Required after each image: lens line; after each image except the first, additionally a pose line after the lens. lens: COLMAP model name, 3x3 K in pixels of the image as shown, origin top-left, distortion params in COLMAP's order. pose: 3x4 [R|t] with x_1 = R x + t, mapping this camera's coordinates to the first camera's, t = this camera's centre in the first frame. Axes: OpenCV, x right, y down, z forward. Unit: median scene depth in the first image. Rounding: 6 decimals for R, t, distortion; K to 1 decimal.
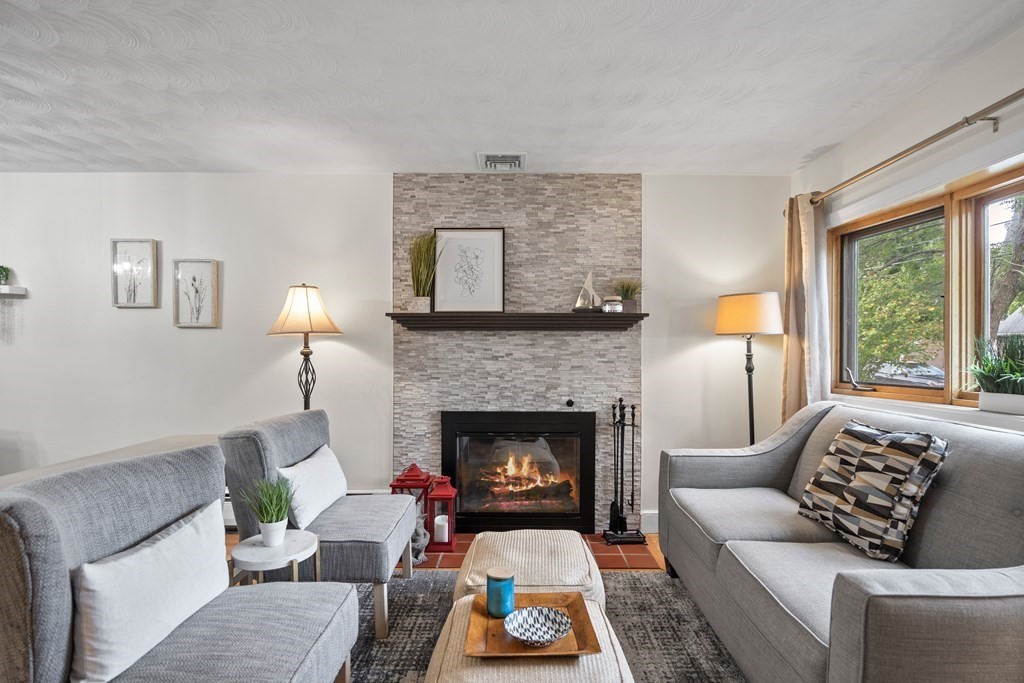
lens RADIAL K [[469.7, 0, 511.3], [0, 469.7, 360.2], [0, 0, 1]] dist [-0.004669, 0.001930]
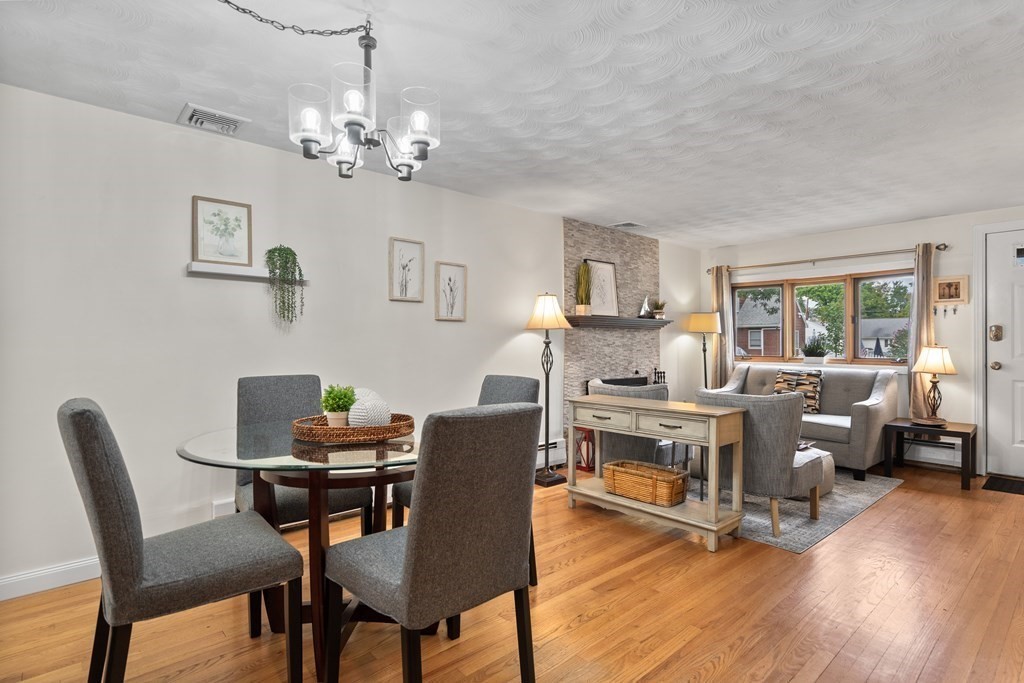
lens RADIAL K [[526.8, 0, 517.4], [0, 526.8, 342.5], [0, 0, 1]] dist [0.003927, 0.003559]
pose [[0.735937, -0.000898, 0.677049, -1.449985], [0.006557, 0.999962, -0.005802, -0.005847], [-0.677018, 0.008709, 0.735915, -0.088198]]
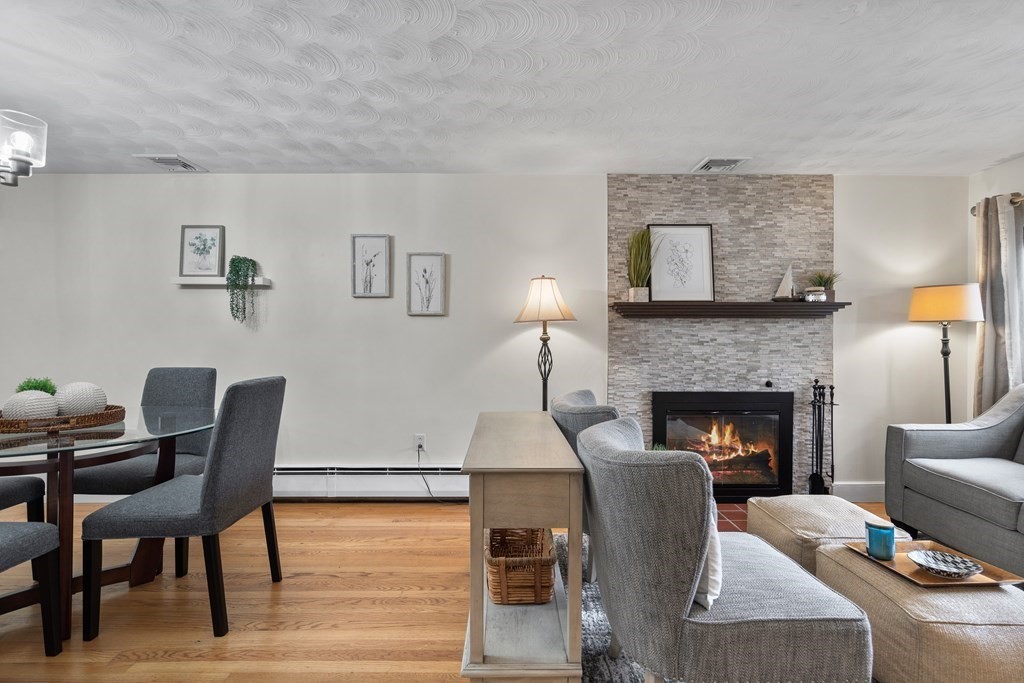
lens RADIAL K [[469.7, 0, 509.8], [0, 469.7, 347.1], [0, 0, 1]] dist [-0.004669, 0.001930]
pose [[0.999992, -0.001086, 0.003902, -0.484427], [0.001075, 0.999996, 0.002798, 0.001266], [-0.003905, -0.002794, 0.999988, -0.092738]]
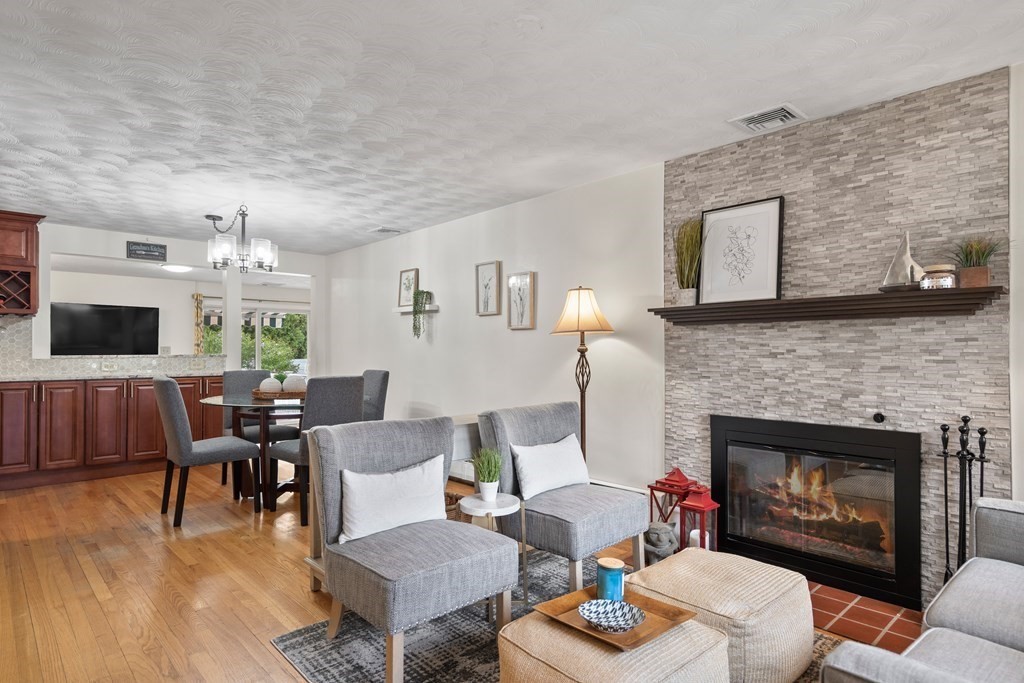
lens RADIAL K [[563.8, 0, 514.7], [0, 563.8, 345.6], [0, 0, 1]] dist [0.001133, 0.002819]
pose [[0.686495, -0.008976, -0.727079, 0.373178], [-0.004678, 0.999849, -0.016761, -0.002541], [0.727119, 0.014907, 0.686350, -0.007199]]
